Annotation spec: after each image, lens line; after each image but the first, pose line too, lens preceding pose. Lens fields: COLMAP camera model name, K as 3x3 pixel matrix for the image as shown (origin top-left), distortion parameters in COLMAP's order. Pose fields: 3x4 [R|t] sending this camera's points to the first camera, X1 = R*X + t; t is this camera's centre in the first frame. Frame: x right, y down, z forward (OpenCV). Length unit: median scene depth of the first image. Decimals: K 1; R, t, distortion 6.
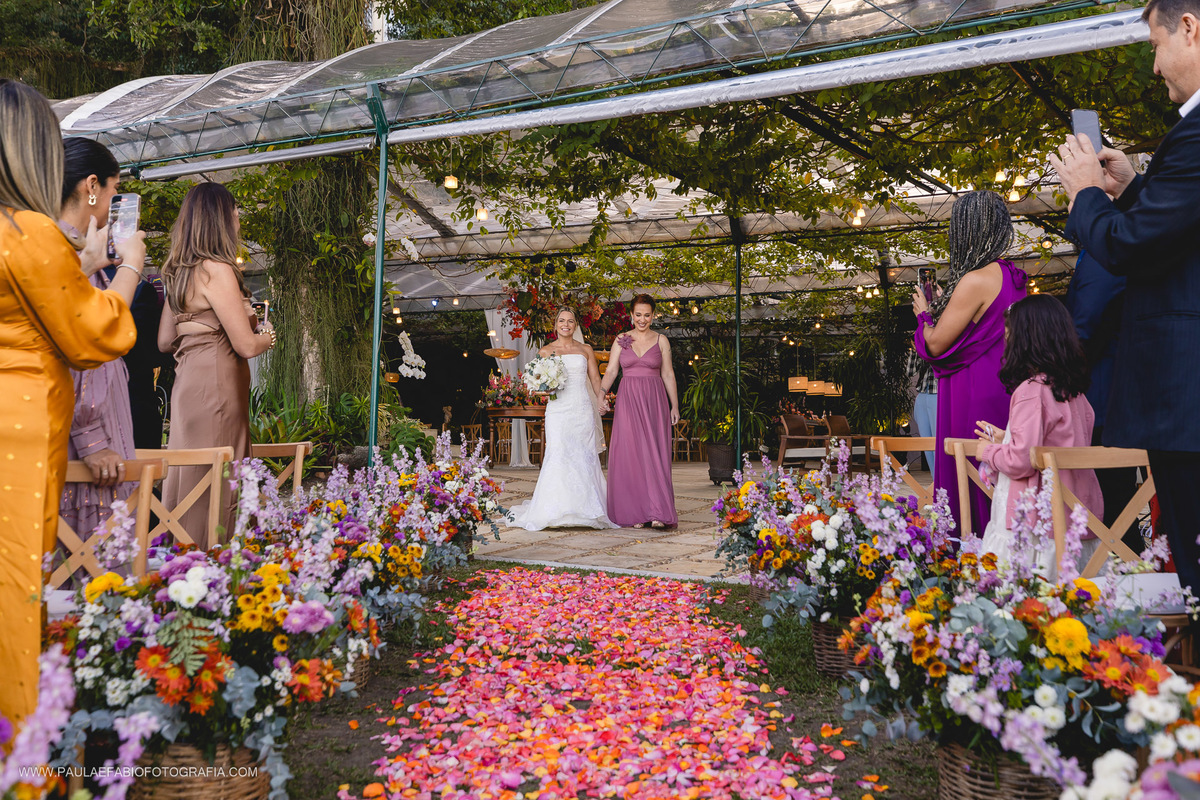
lens RADIAL K [[1191.2, 0, 599.3], [0, 1191.2, 398.6], [0, 0, 1]] dist [0.000743, 0.001084]
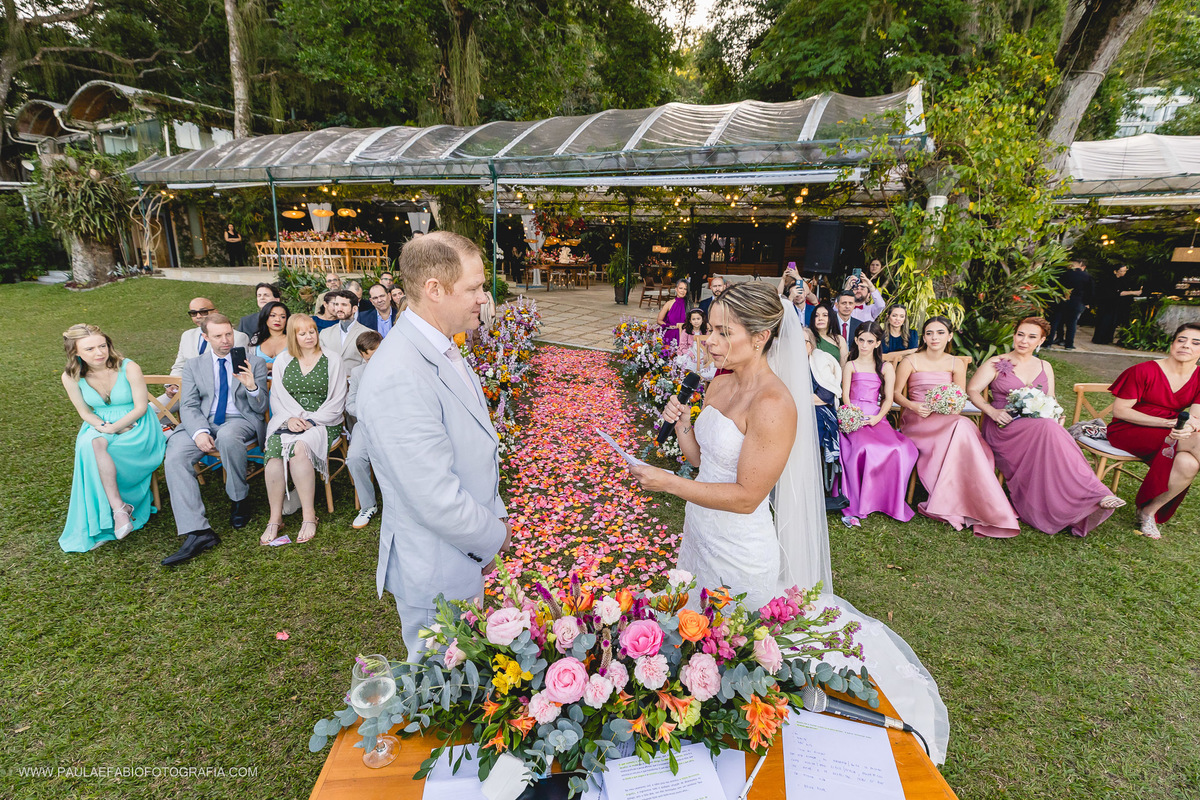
lens RADIAL K [[566.5, 0, 605.8], [0, 566.5, 403.8], [0, 0, 1]] dist [0.000093, -0.000554]
pose [[0.997260, 0.011835, 0.073017, -0.021594], [-0.032793, 0.955552, 0.292994, -0.117704], [-0.066304, -0.294586, 0.953322, -0.347152]]
